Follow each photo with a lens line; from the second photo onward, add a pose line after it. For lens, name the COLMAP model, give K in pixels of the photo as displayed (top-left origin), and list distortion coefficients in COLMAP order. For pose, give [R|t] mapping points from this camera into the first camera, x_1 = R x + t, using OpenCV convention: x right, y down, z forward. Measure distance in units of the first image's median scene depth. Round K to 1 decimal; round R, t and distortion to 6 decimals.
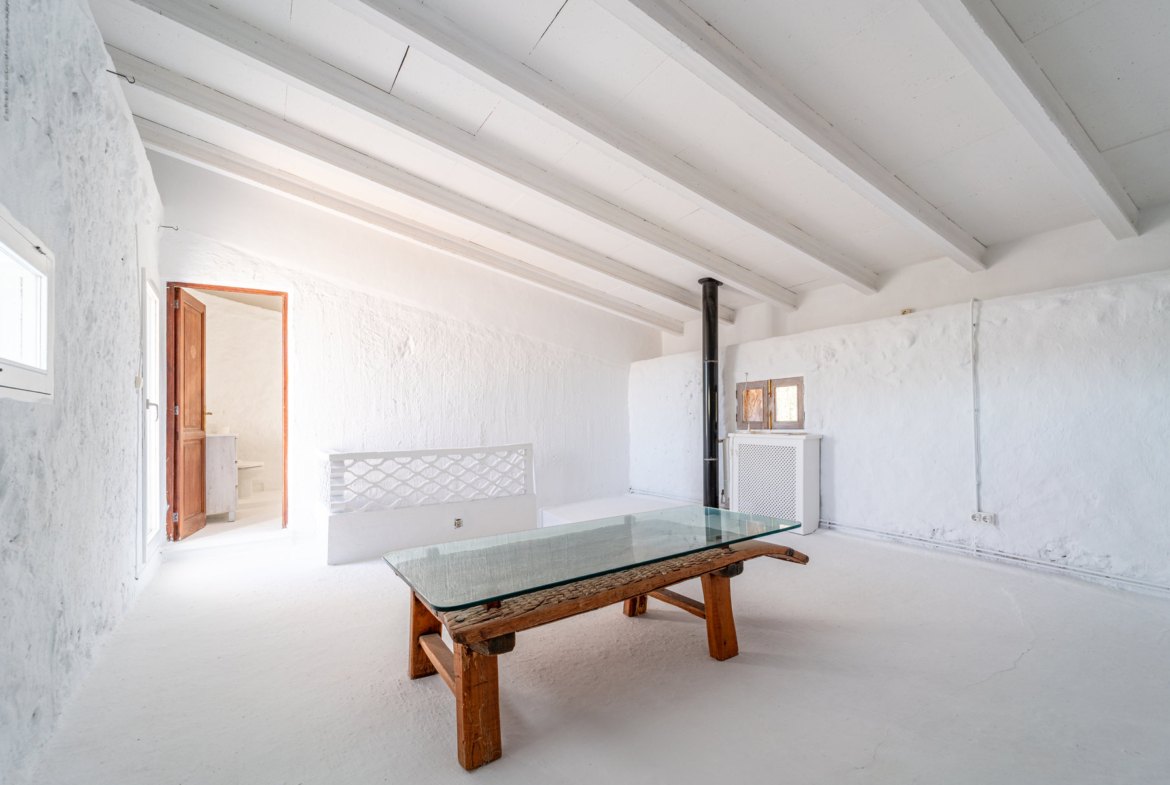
lens RADIAL K [[502.1, 0, 685.9], [0, 502.1, 397.9], [0, 0, 1]] dist [-0.000671, -0.000337]
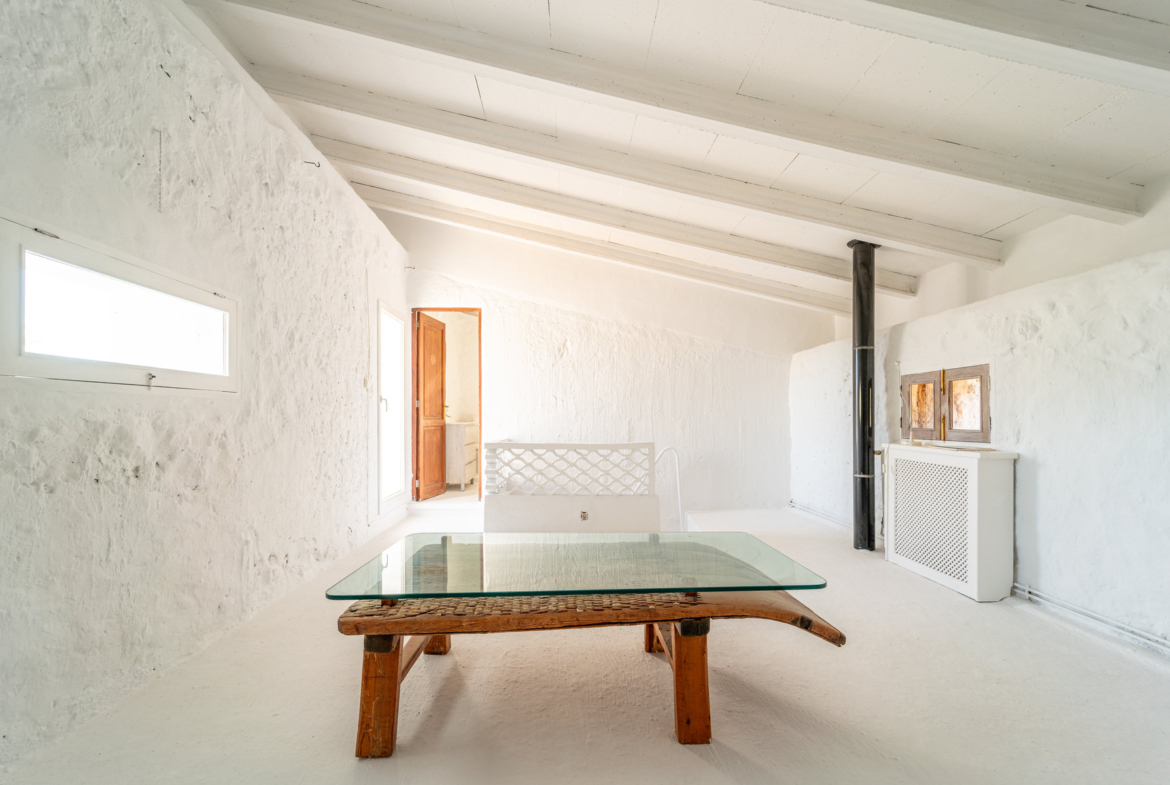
lens RADIAL K [[525.2, 0, 611.9], [0, 525.2, 396.2], [0, 0, 1]] dist [0.001694, -0.000806]
pose [[0.826924, 0.003712, -0.562301, 0.206023], [-0.001949, 0.999991, 0.003735, -0.001448], [0.562310, -0.001993, 0.826924, 0.137693]]
